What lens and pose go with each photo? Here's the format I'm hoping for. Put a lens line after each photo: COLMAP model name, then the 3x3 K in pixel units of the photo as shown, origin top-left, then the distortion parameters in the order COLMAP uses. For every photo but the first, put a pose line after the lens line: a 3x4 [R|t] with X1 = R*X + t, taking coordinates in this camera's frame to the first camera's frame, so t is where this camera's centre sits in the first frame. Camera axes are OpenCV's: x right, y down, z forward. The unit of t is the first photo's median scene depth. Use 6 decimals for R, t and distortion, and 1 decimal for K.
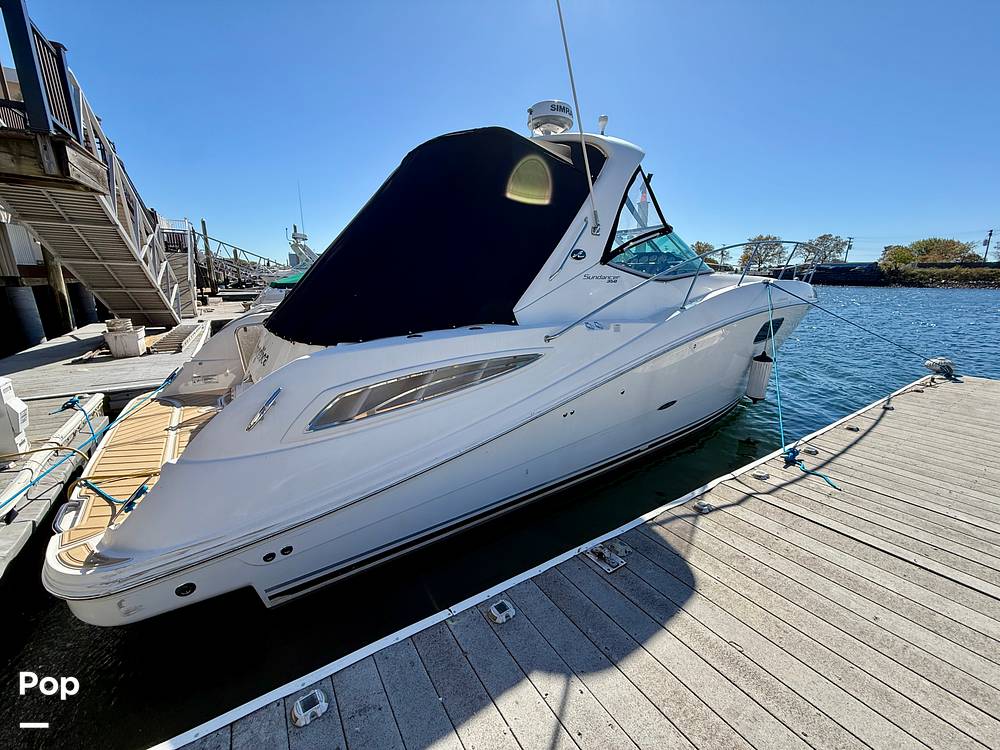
lens RADIAL K [[398.1, 0, 495.0], [0, 398.1, 371.2], [0, 0, 1]] dist [-0.000420, 0.000184]
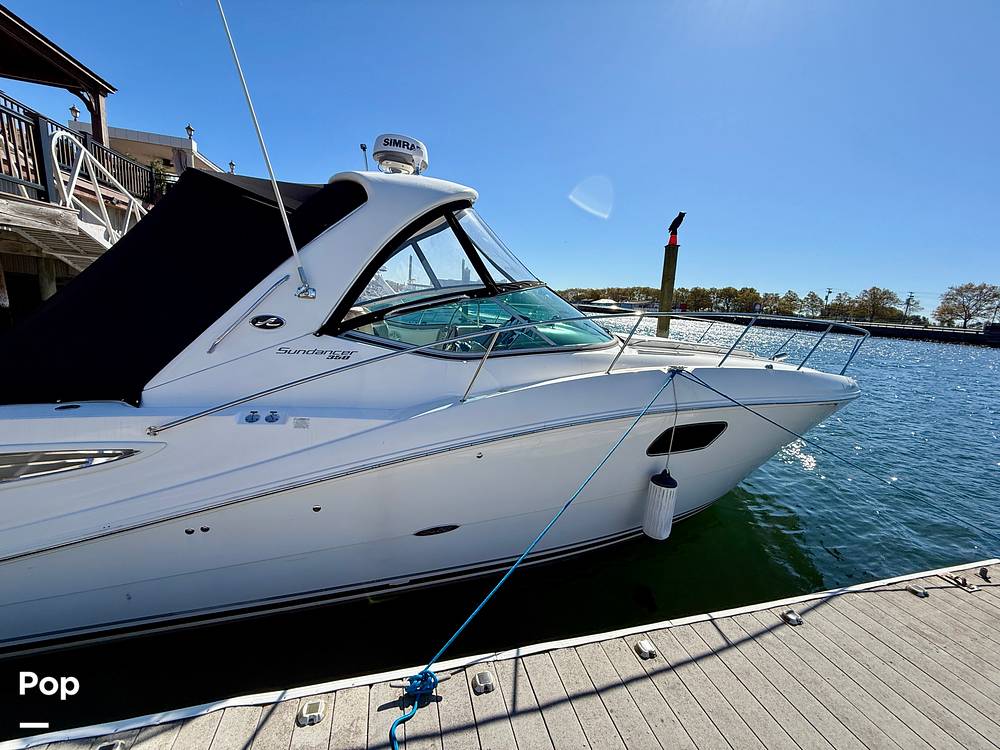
lens RADIAL K [[398.1, 0, 500.9], [0, 398.1, 373.0], [0, 0, 1]] dist [-0.000420, 0.000184]
pose [[0.955091, 0.109594, -0.275299, 0.802878], [-0.128676, 0.990313, -0.052182, -0.196665], [0.266914, 0.085263, 0.959941, 0.355106]]
